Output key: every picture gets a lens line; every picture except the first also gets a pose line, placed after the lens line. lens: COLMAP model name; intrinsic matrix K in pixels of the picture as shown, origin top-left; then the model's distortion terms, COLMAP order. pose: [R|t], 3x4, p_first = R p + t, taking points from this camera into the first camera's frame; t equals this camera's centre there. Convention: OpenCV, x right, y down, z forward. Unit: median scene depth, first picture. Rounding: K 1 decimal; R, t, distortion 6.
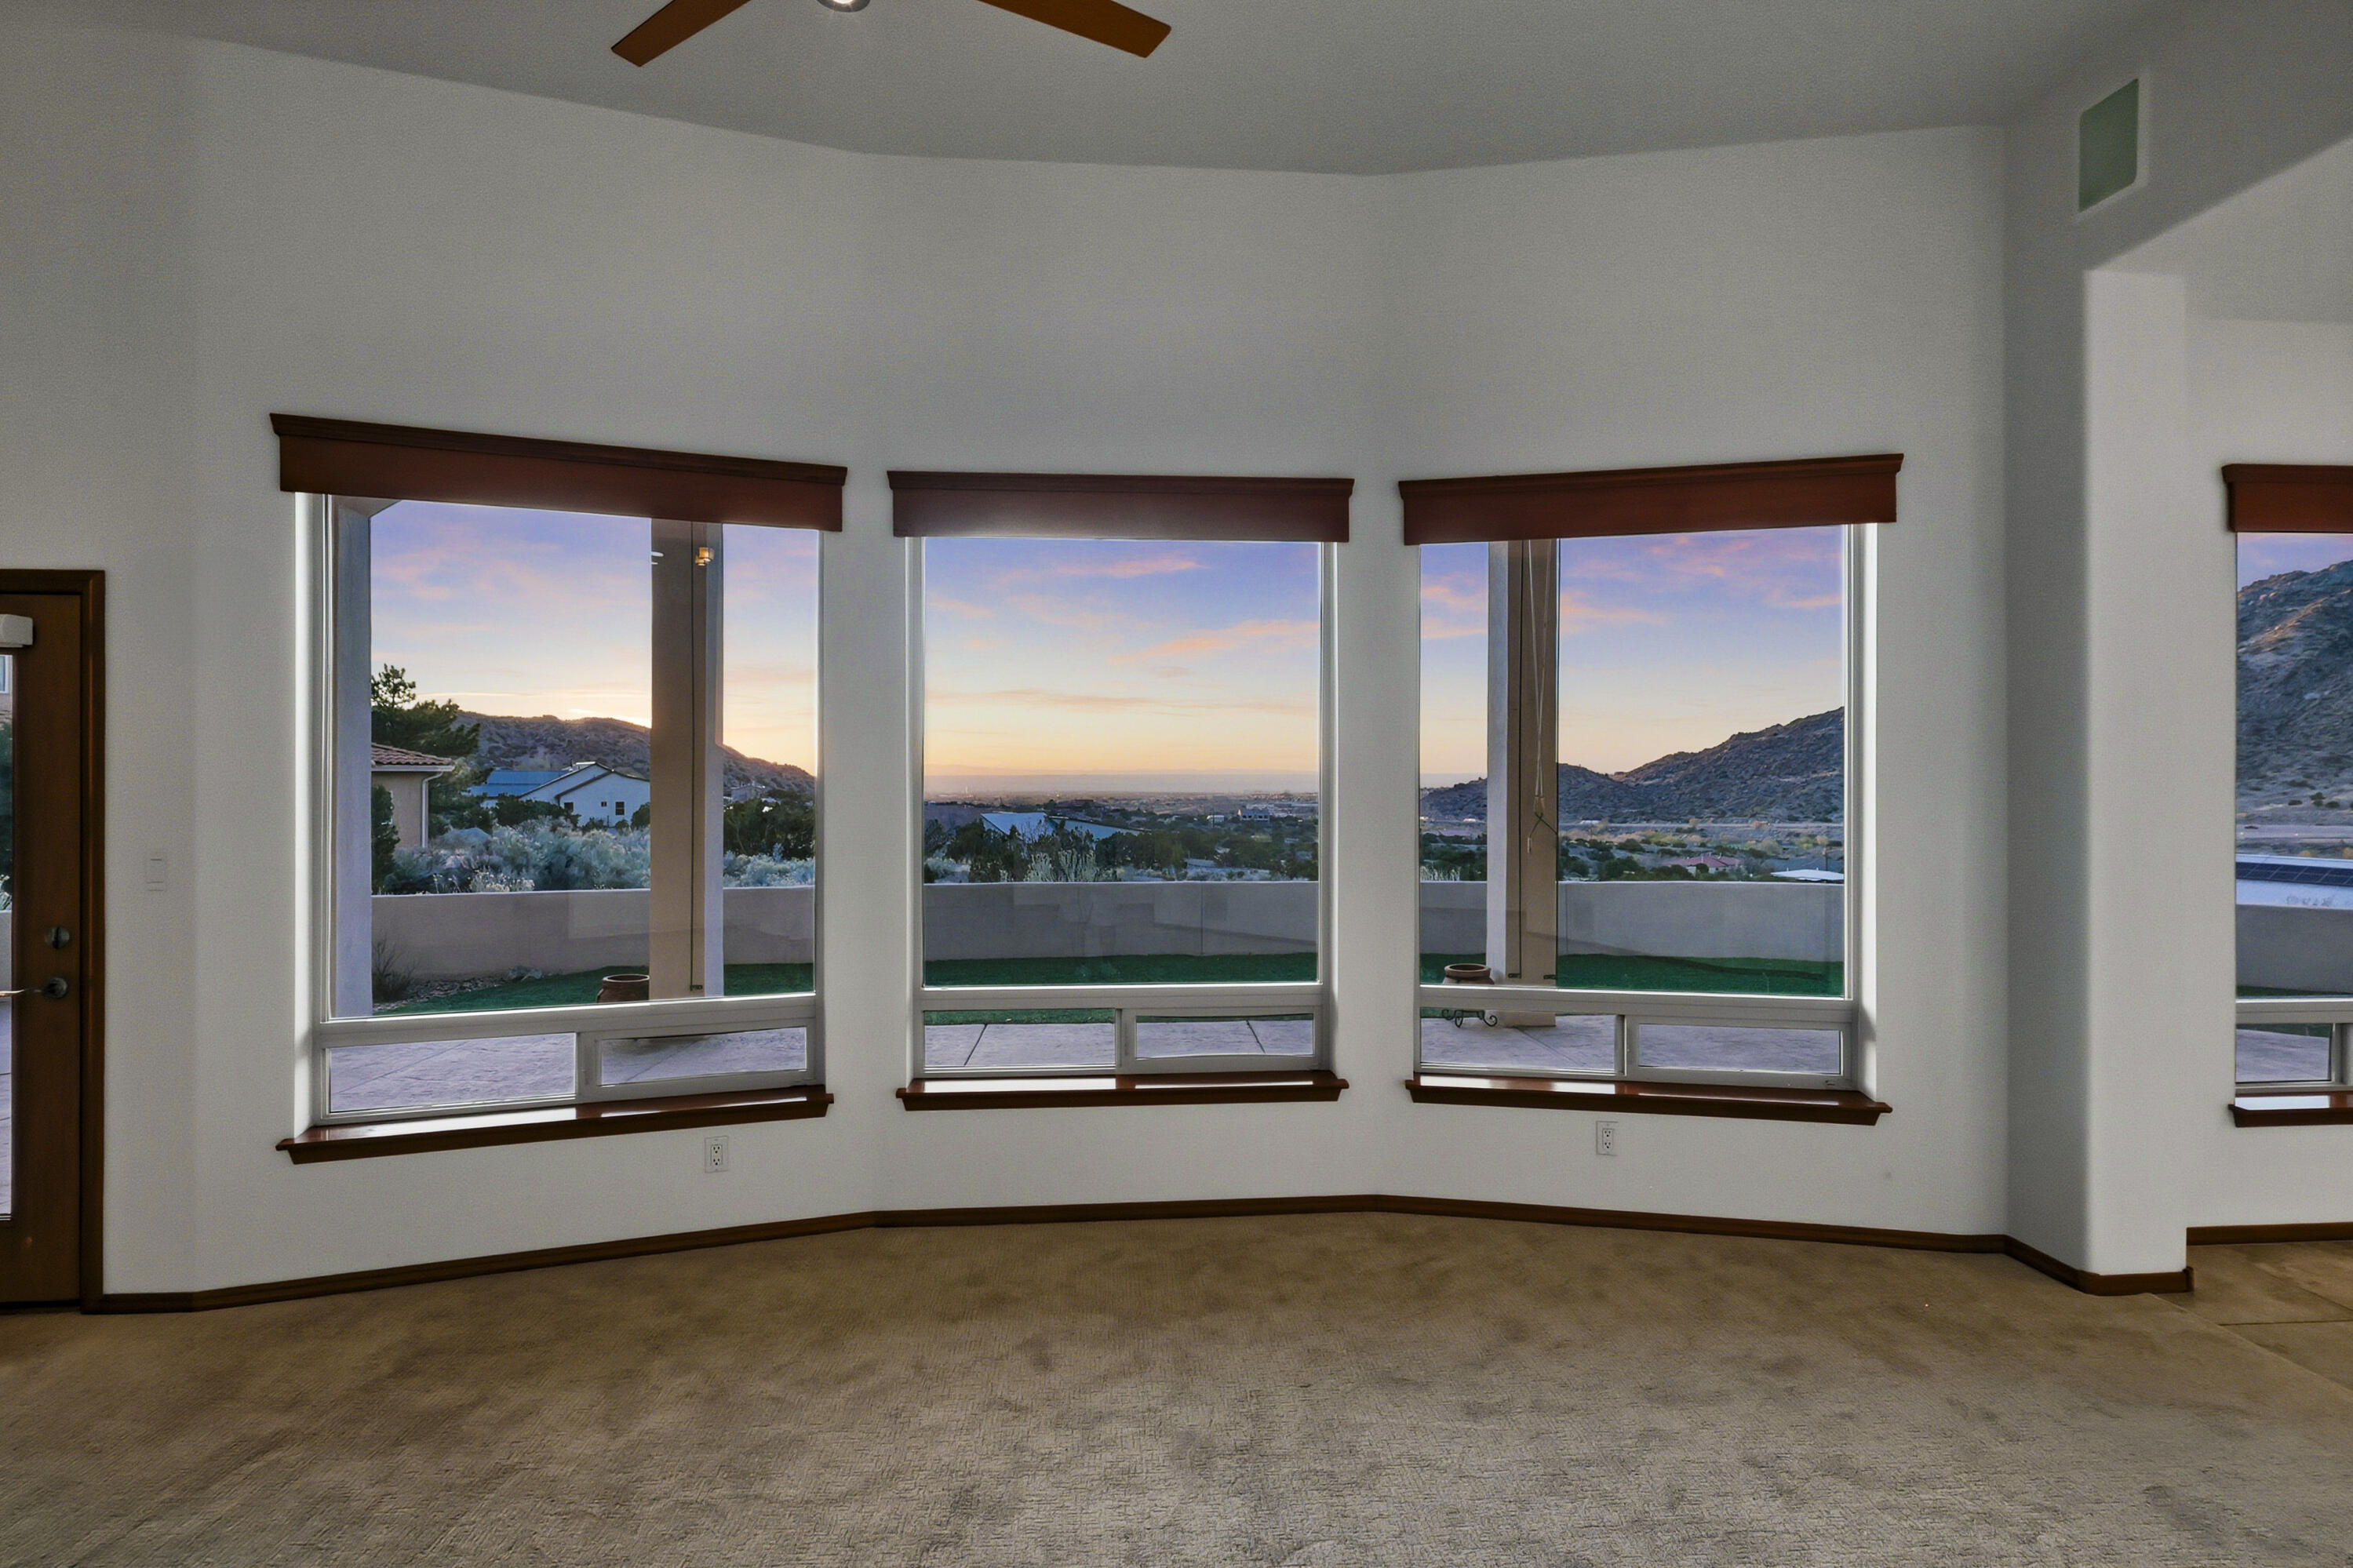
lens RADIAL K [[1107.9, 0, 1176.5], [0, 1107.9, 784.0], [0, 0, 1]] dist [-0.001281, -0.000886]
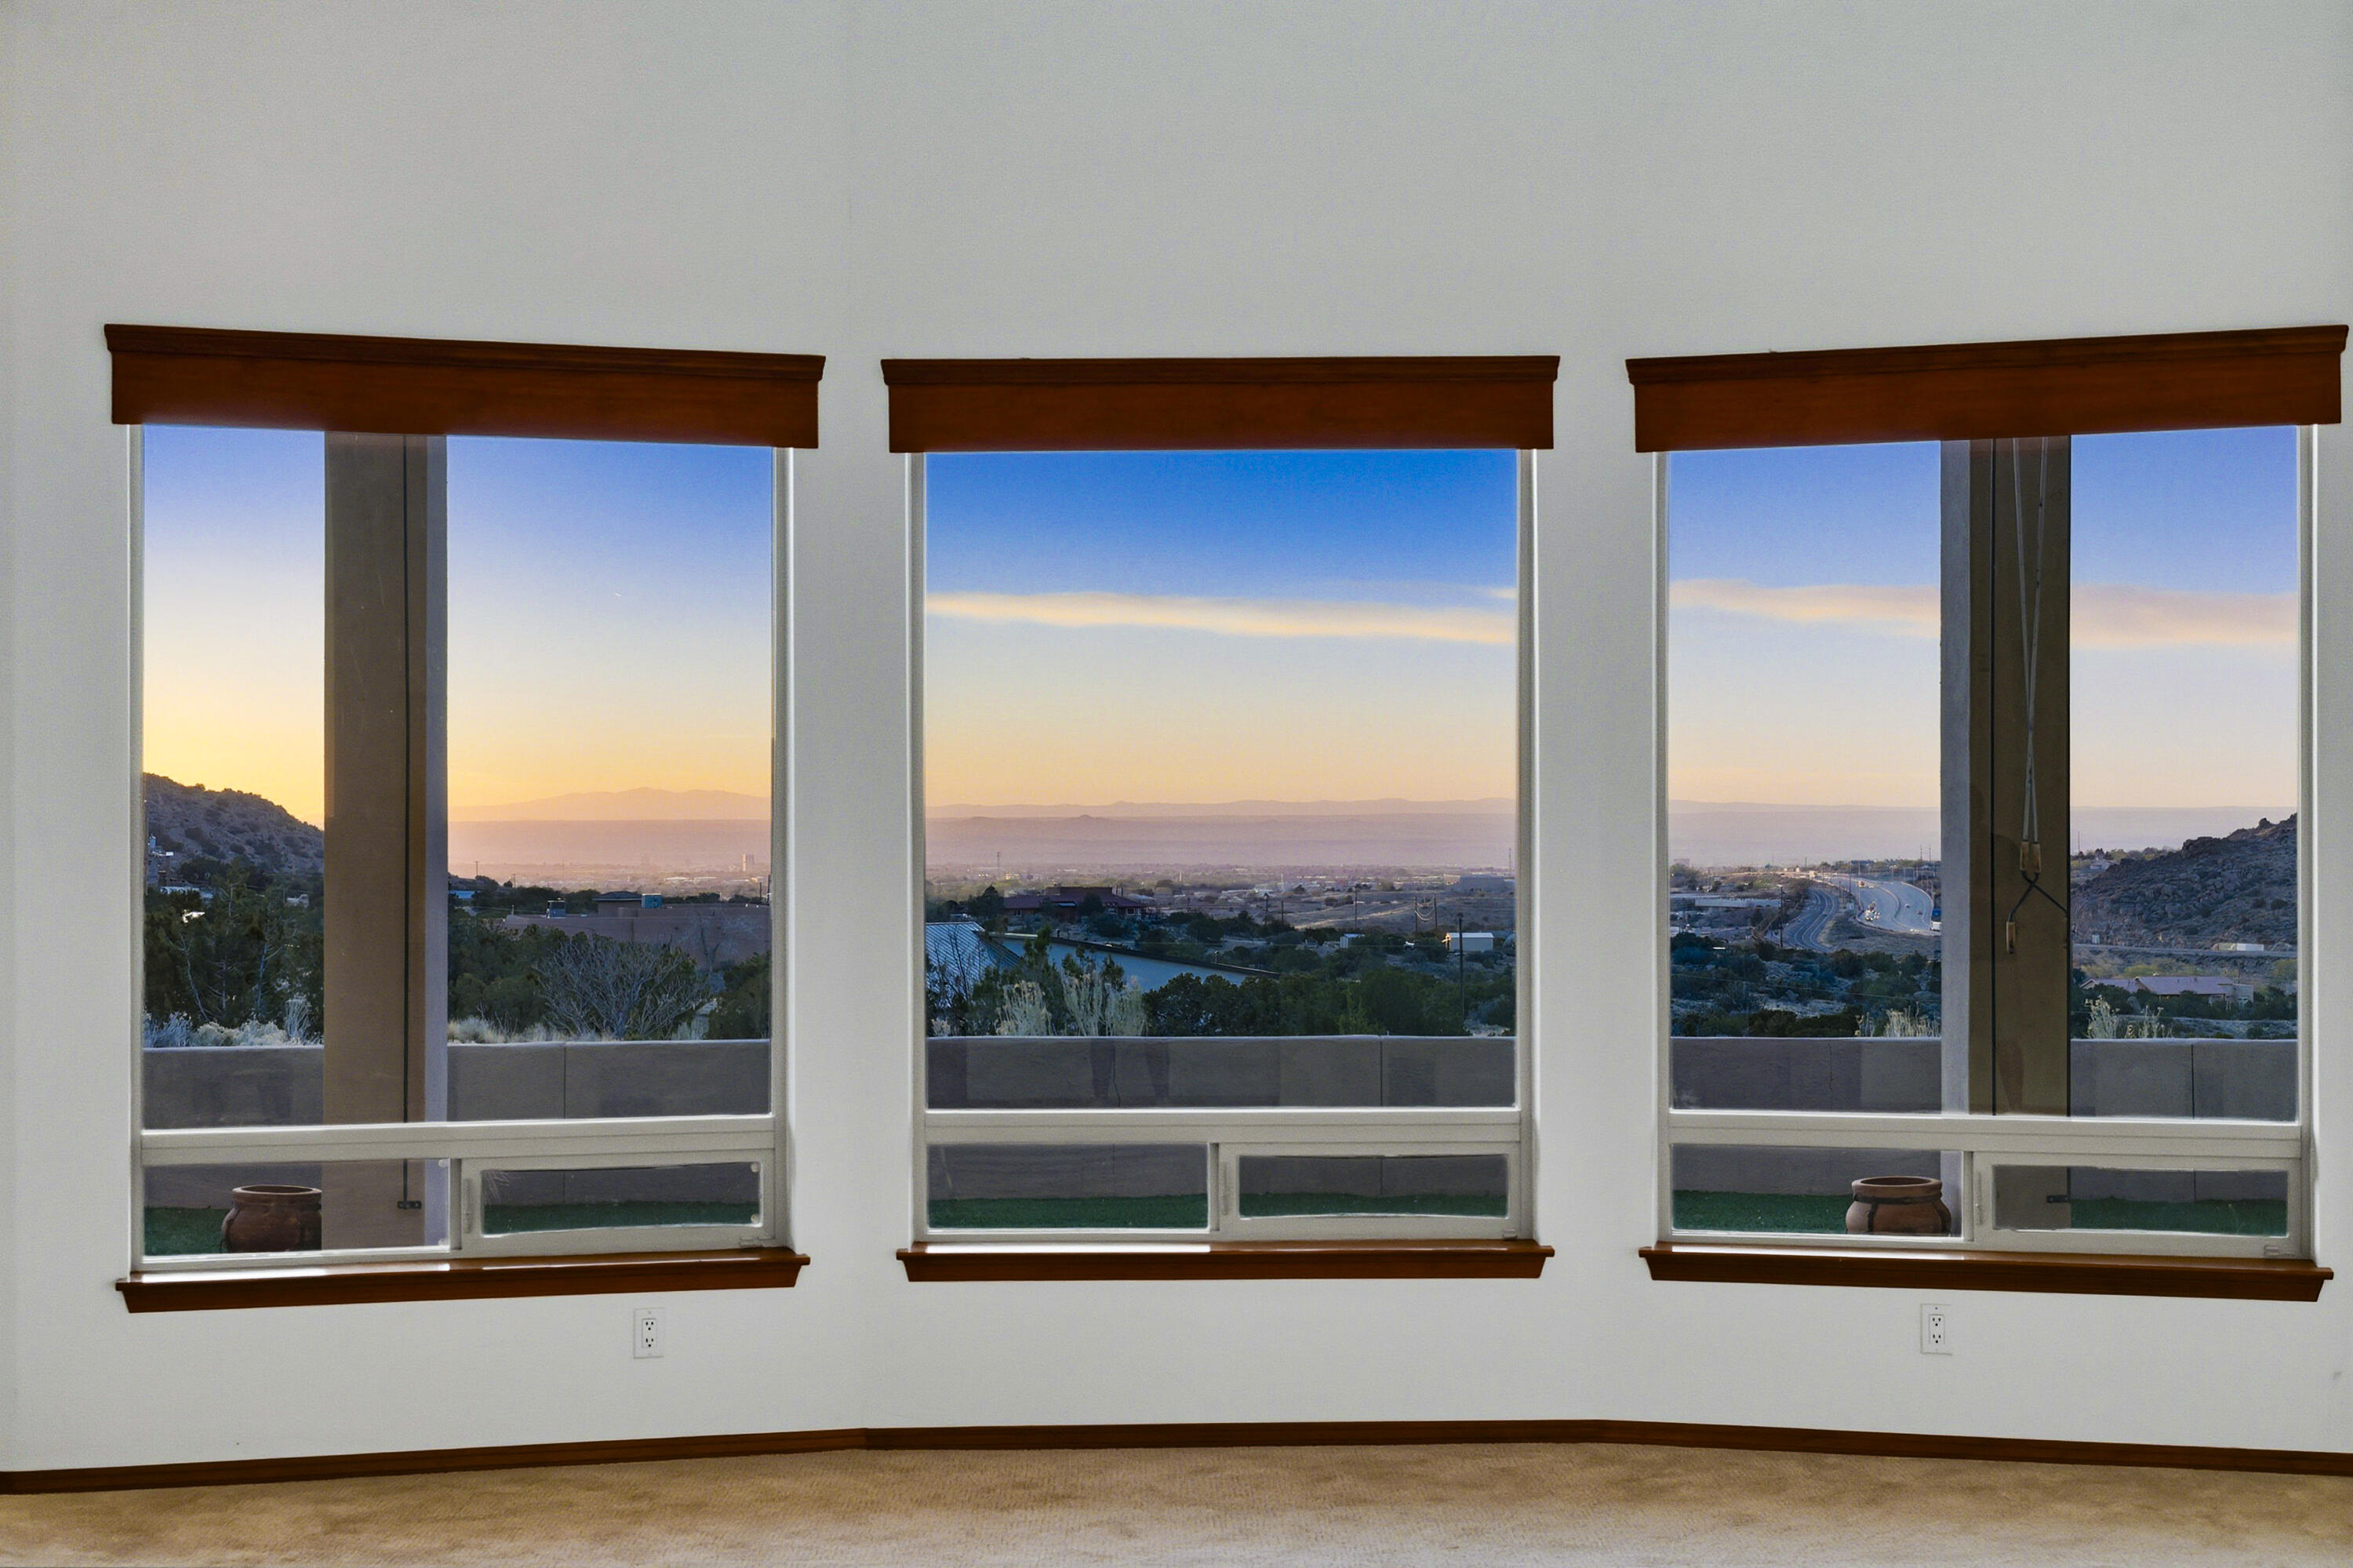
lens RADIAL K [[3260.4, 0, 1152.7], [0, 3260.4, 834.2], [0, 0, 1]] dist [0.037584, -0.064898]
pose [[0.998073, -0.003401, -0.061951, 0.003389], [0.003242, 0.999991, -0.002660, 0.002018], [0.061960, 0.002454, 0.998076, -0.100009]]
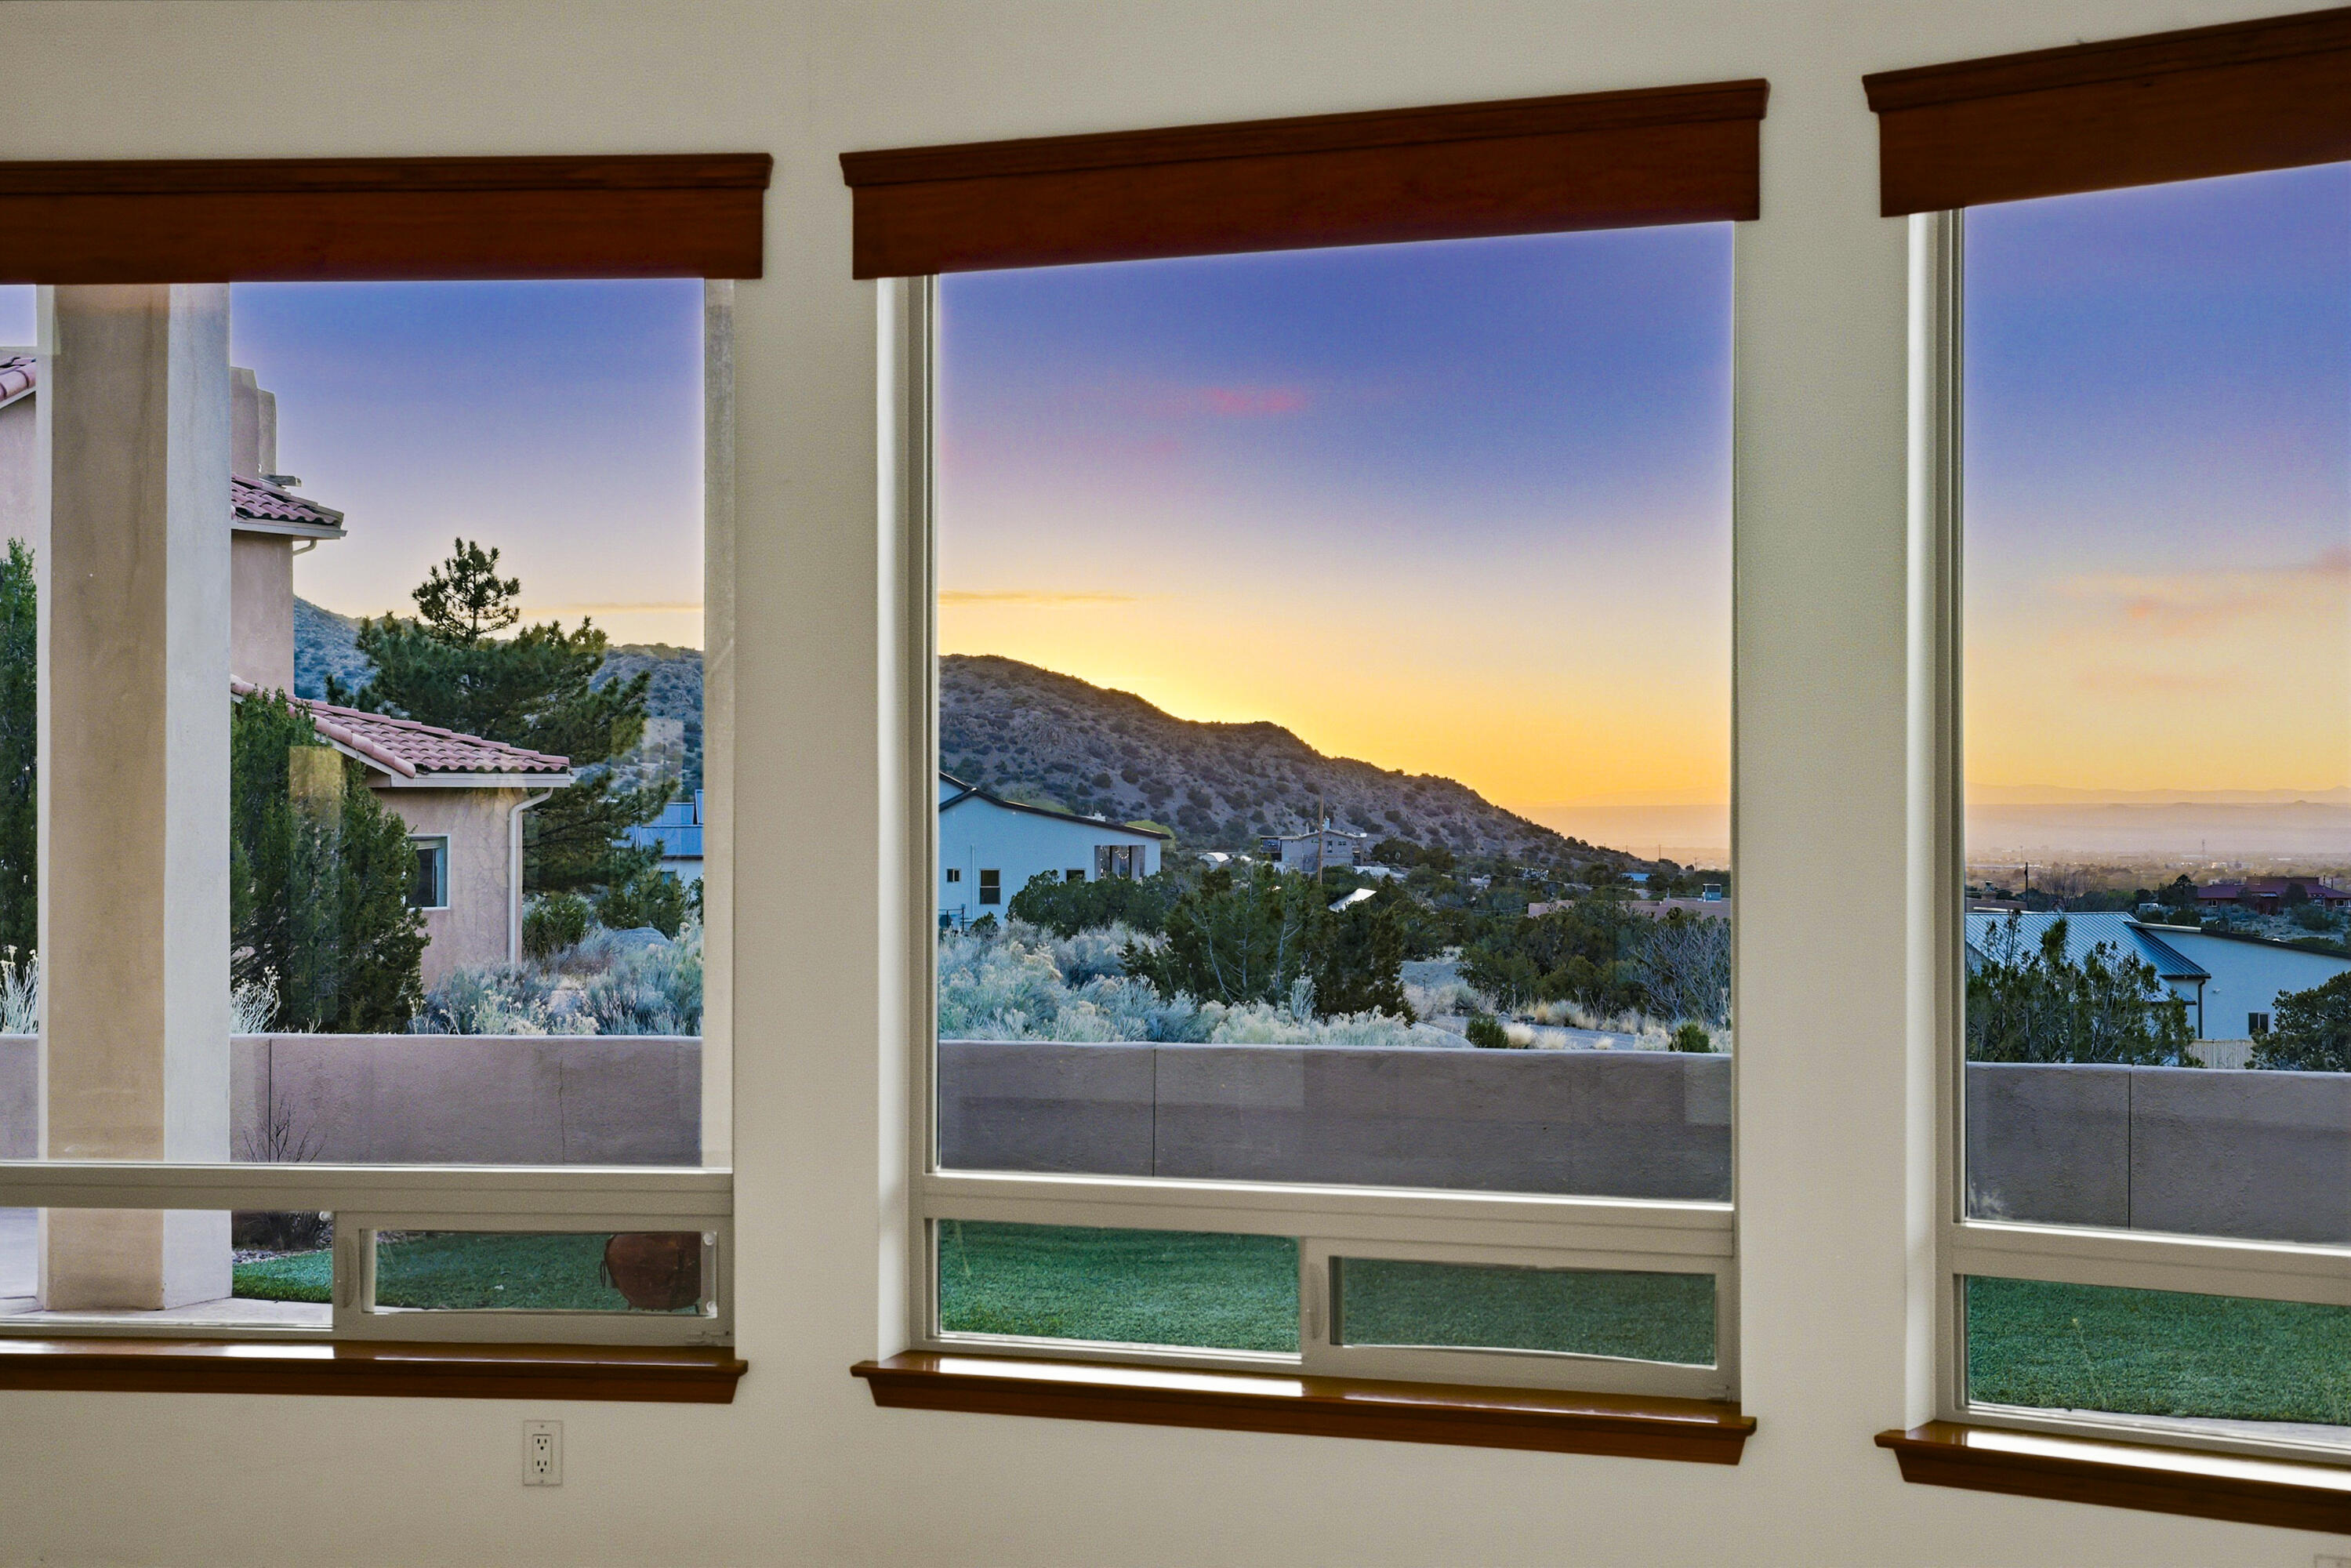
lens RADIAL K [[3223.7, 0, 1175.5], [0, 3223.7, 784.0], [0, 0, 1]] dist [0.043346, 0.029702]
pose [[0.913693, -0.003870, -0.406386, 0.047170], [-0.001824, 0.999906, -0.013623, 0.002824], [0.406400, 0.013189, 0.913600, -0.029262]]
